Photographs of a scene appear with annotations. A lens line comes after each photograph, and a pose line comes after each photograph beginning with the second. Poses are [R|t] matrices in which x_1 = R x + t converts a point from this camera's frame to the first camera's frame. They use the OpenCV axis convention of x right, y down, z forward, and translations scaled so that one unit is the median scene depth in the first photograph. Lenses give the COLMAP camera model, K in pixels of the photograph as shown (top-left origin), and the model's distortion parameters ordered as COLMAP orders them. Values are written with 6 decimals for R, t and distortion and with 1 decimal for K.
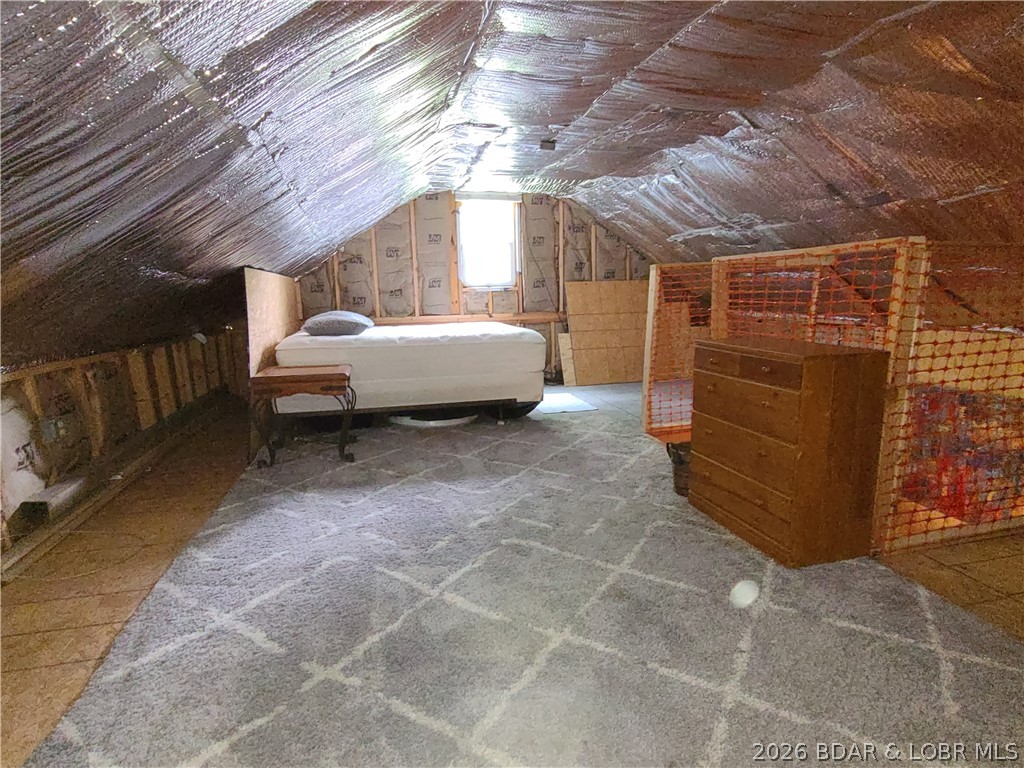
lens RADIAL K [[558.2, 0, 509.4], [0, 558.2, 384.6], [0, 0, 1]] dist [-0.004210, -0.000151]
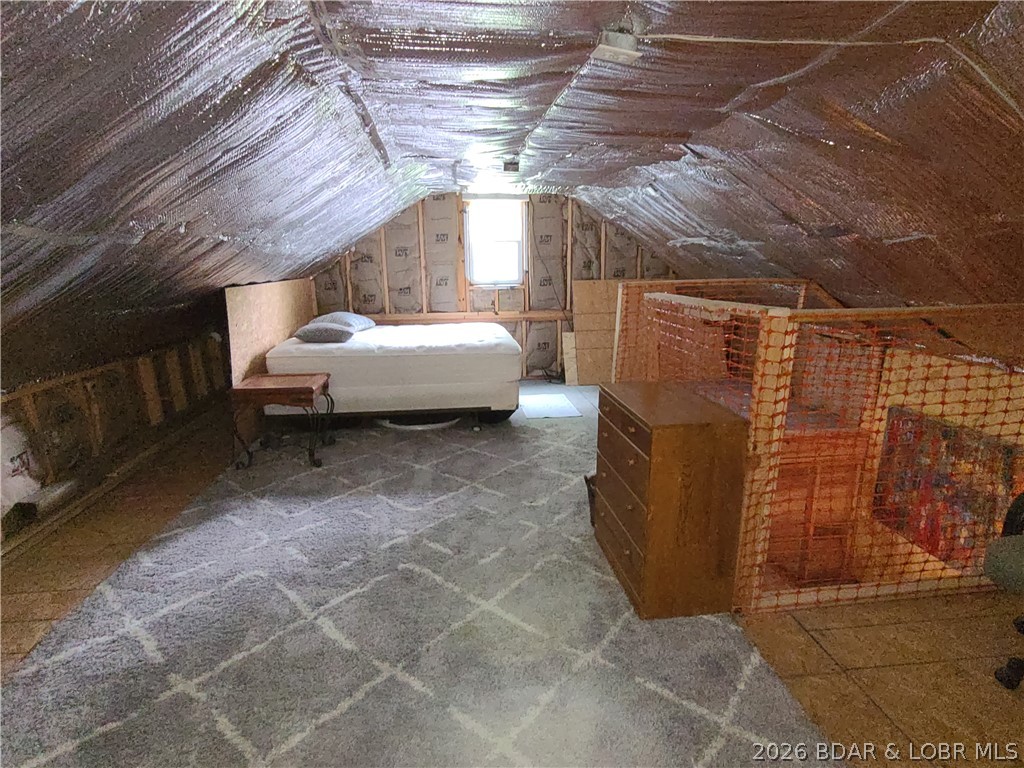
lens RADIAL K [[558.2, 0, 509.4], [0, 558.2, 384.6], [0, 0, 1]] dist [-0.004210, -0.000151]
pose [[0.991414, 0.038005, -0.125116, 0.194475], [-0.030497, 0.997648, 0.061387, -0.090050], [0.127154, -0.057044, 0.990241, -0.026409]]
